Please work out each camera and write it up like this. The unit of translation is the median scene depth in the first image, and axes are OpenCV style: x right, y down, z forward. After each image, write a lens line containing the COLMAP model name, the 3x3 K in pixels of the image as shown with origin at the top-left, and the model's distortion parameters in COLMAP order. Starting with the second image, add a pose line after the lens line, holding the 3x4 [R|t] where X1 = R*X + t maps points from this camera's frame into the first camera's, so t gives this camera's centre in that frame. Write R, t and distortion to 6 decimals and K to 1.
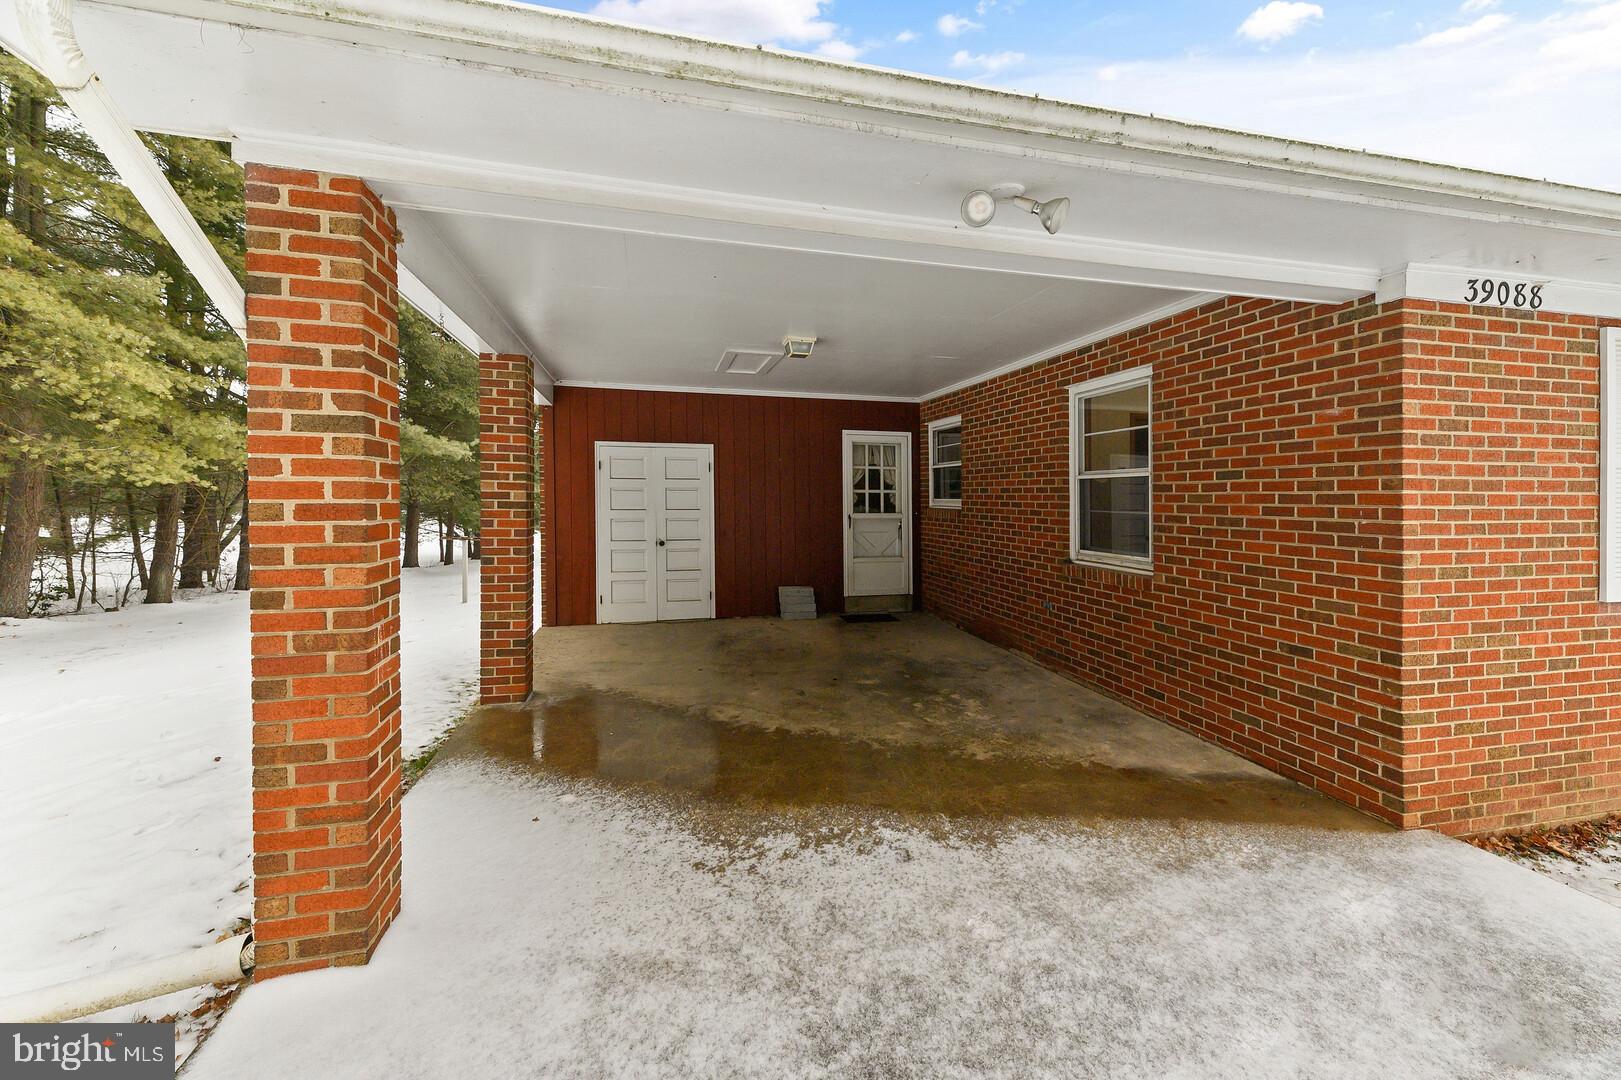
lens RADIAL K [[661.4, 0, 800.3], [0, 661.4, 503.4], [0, 0, 1]] dist [0.012718, -0.000061]
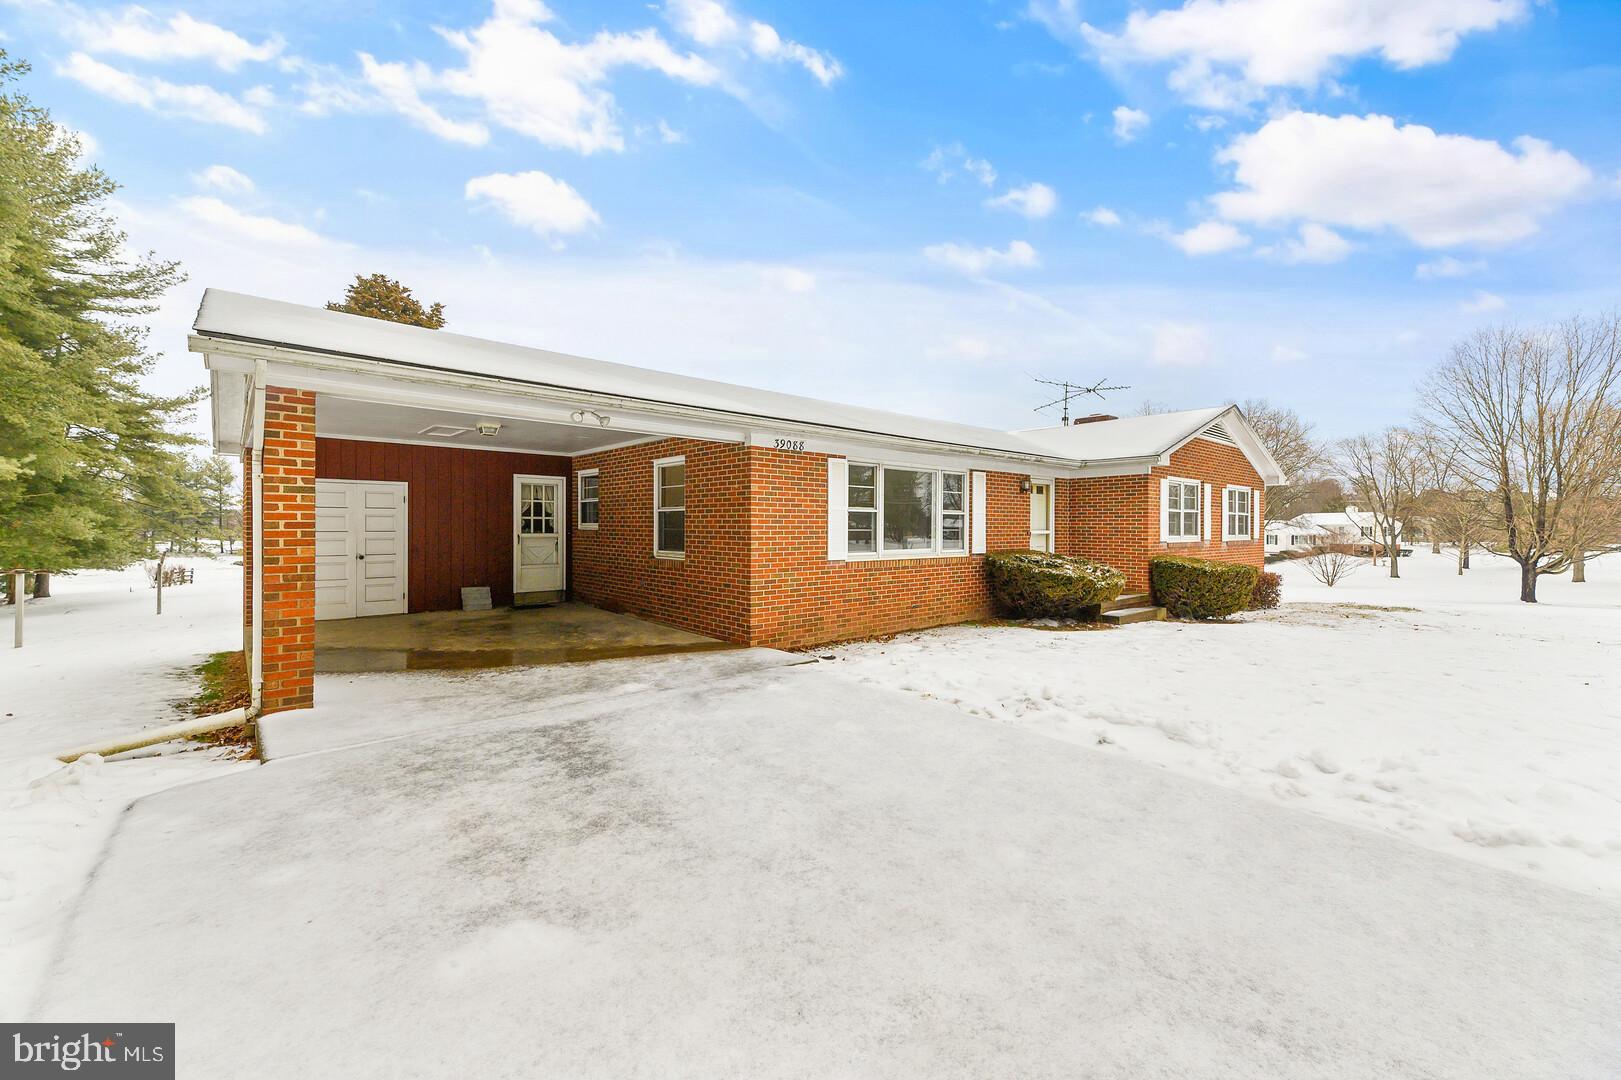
lens RADIAL K [[661.4, 0, 800.3], [0, 661.4, 503.4], [0, 0, 1]] dist [0.012718, -0.000061]
pose [[0.883994, 0.013871, 0.467292, -0.144030], [0.005234, 0.999203, -0.039561, 0.025813], [-0.467468, 0.037418, 0.883218, -1.365609]]
